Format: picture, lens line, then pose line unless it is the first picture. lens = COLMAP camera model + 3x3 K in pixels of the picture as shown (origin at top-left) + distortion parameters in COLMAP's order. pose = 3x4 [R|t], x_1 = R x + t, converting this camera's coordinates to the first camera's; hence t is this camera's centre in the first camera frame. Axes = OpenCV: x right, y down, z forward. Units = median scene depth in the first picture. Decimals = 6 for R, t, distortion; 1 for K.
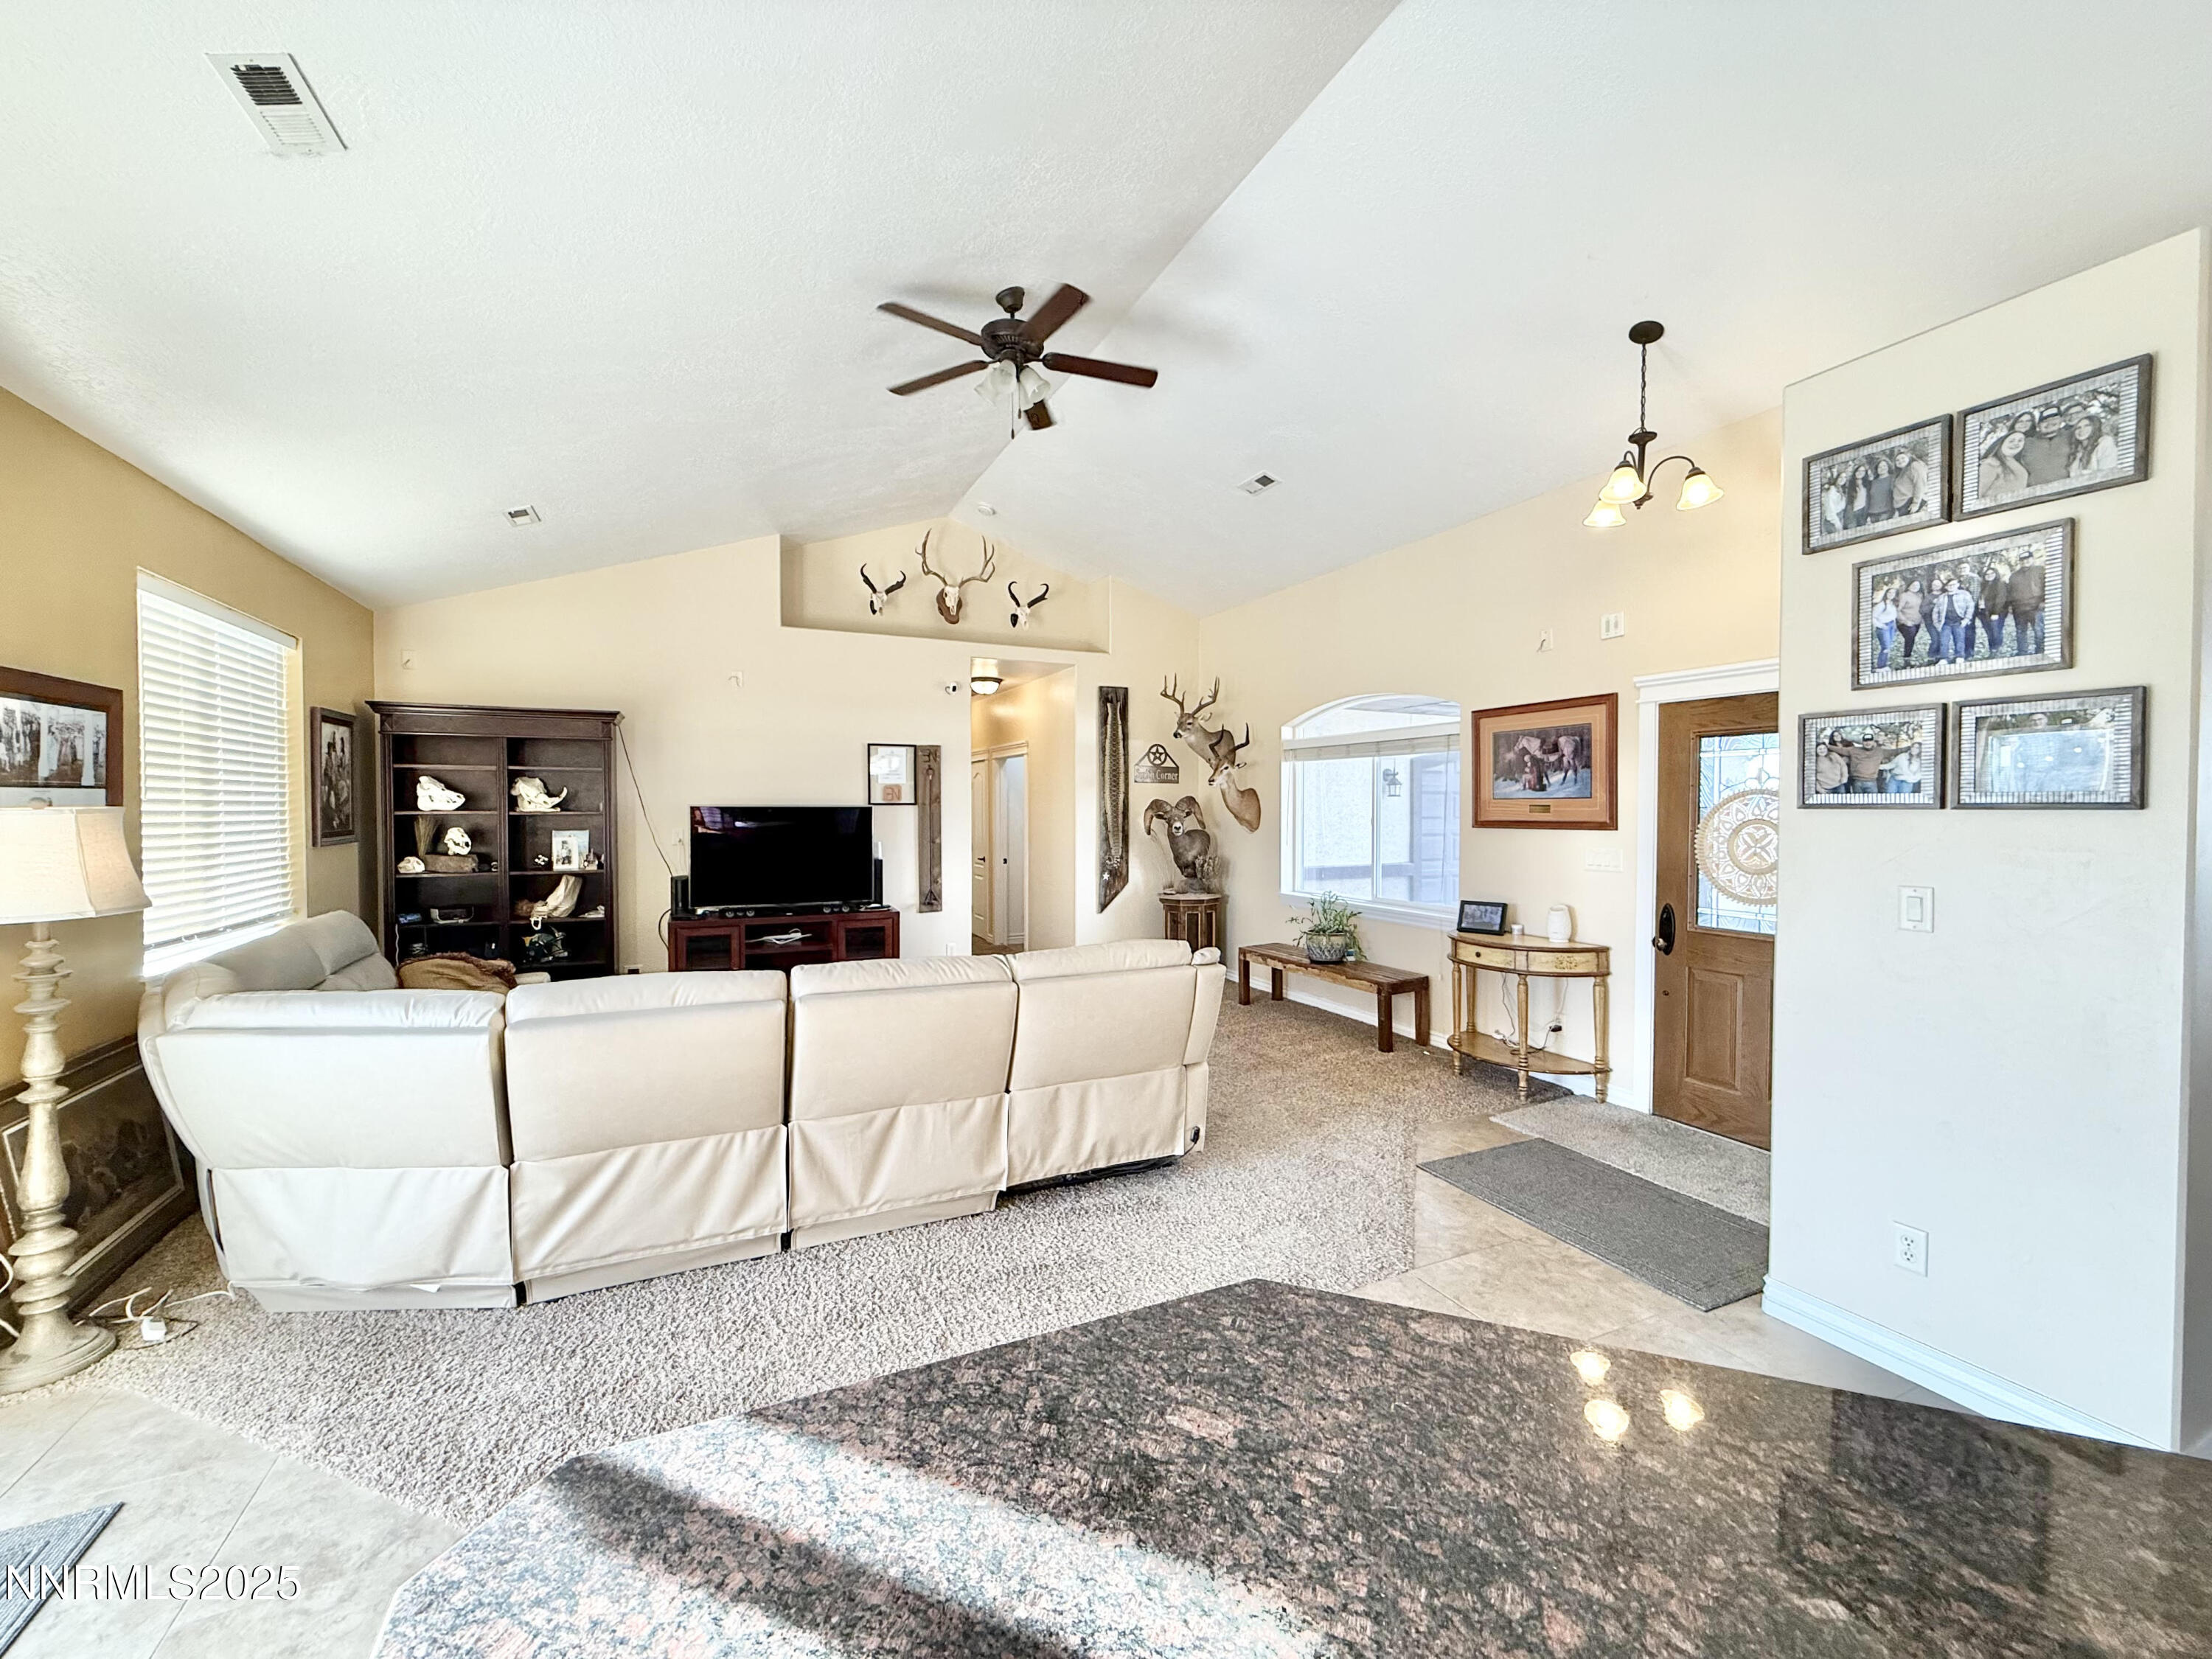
lens RADIAL K [[881.8, 0, 1103.0], [0, 881.8, 827.2], [0, 0, 1]] dist [0.000572, 0.000107]
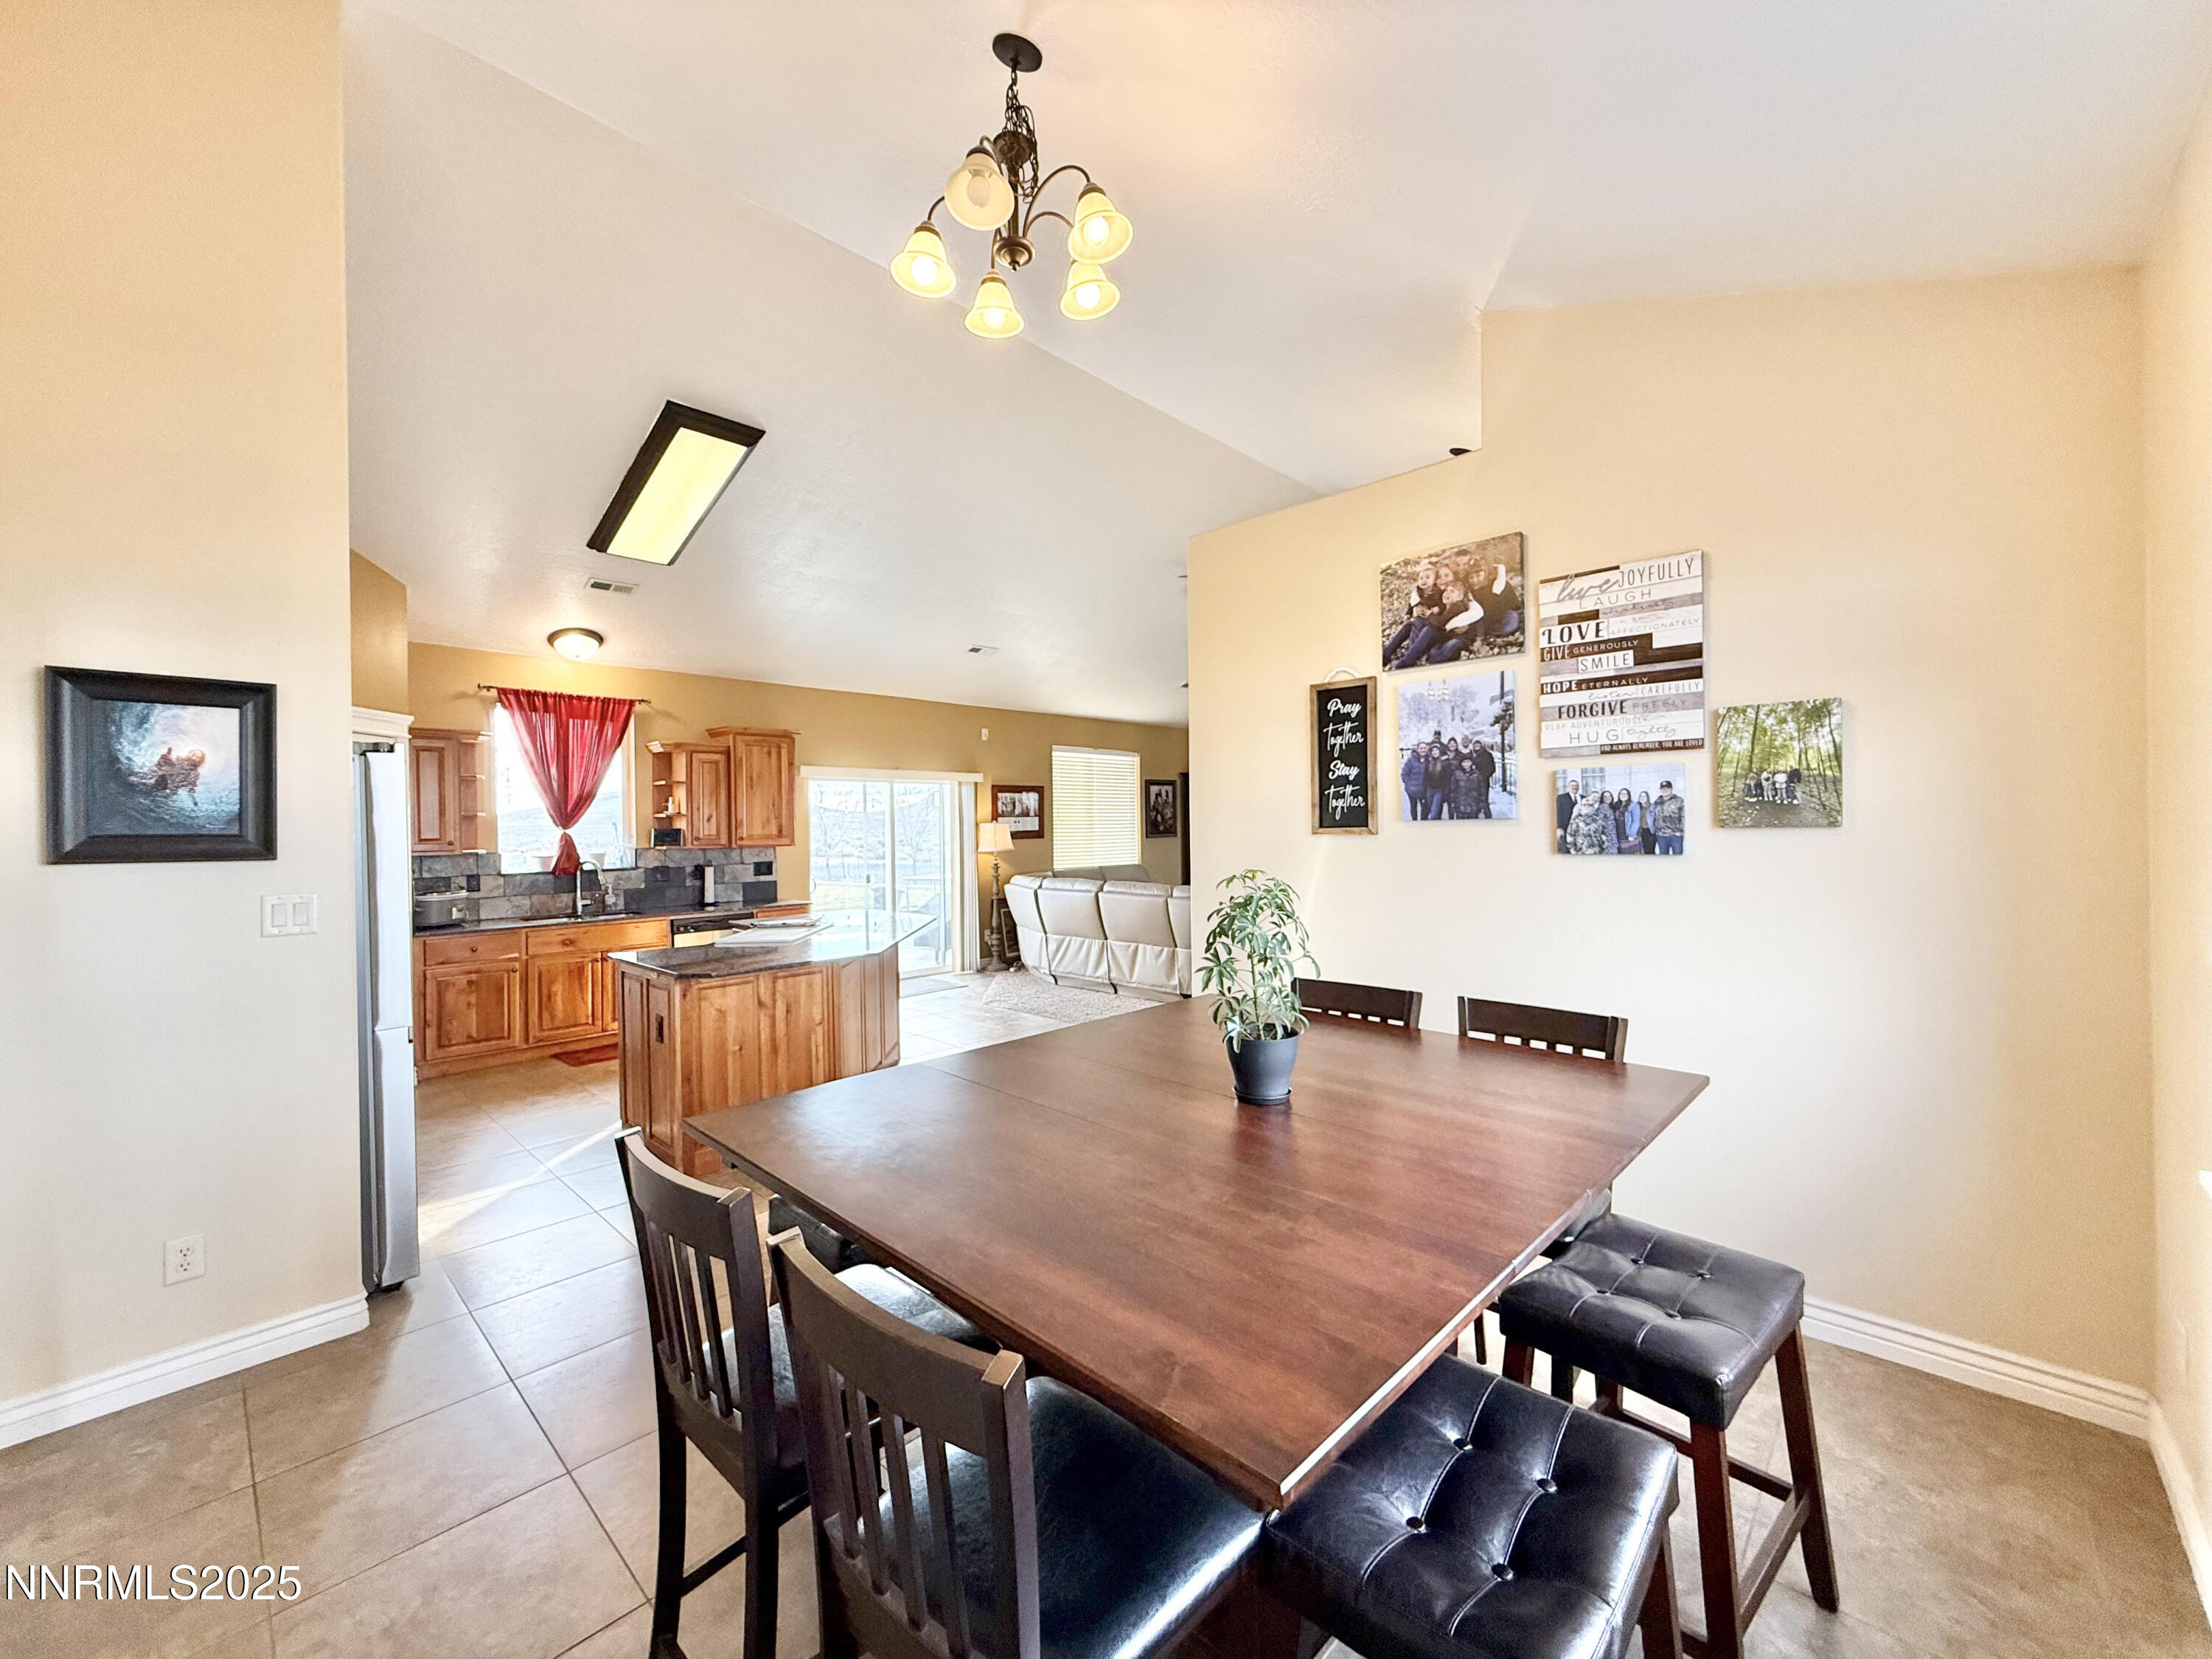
lens RADIAL K [[881.8, 0, 1099.0], [0, 881.8, 825.1], [0, 0, 1]] dist [0.000572, 0.000107]
pose [[0.360503, -0.008259, -0.932722, 0.851764], [-0.004706, 0.999932, -0.010672, 0.009004], [0.932746, 0.008236, 0.360439, 0.012488]]
